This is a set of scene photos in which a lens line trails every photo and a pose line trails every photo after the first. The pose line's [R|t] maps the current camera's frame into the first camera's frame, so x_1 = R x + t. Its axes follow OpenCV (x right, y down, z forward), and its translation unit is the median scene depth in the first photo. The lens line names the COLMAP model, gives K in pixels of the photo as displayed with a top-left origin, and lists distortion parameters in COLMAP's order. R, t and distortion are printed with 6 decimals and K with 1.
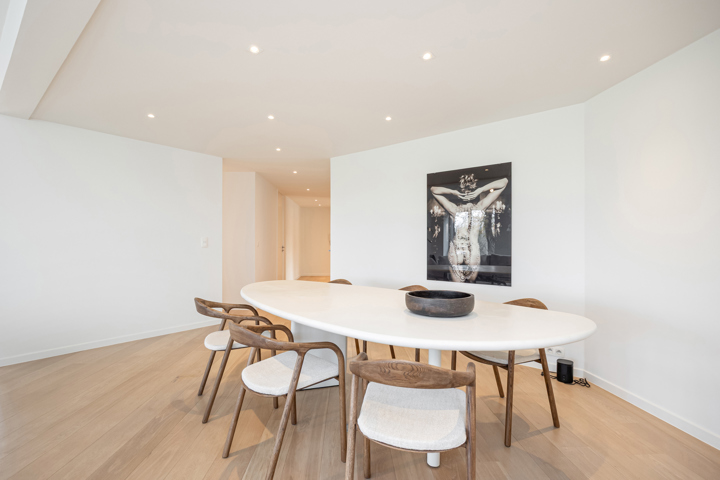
lens RADIAL K [[314.1, 0, 360.3], [0, 314.1, 241.1], [0, 0, 1]] dist [-0.003549, -0.000411]
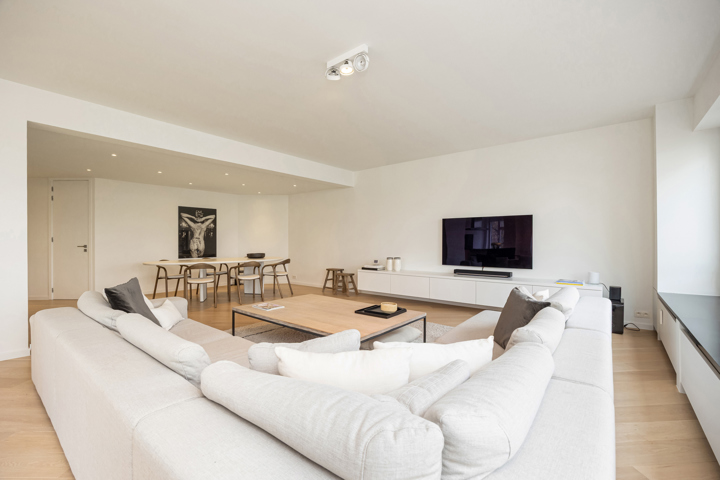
lens RADIAL K [[314.1, 0, 360.6], [0, 314.1, 240.0], [0, 0, 1]] dist [-0.003549, -0.000411]
pose [[0.715799, -0.002513, 0.698302, -0.414016], [-0.000119, 0.999993, 0.003720, -0.004345], [-0.698307, -0.002746, 0.715793, -1.461882]]
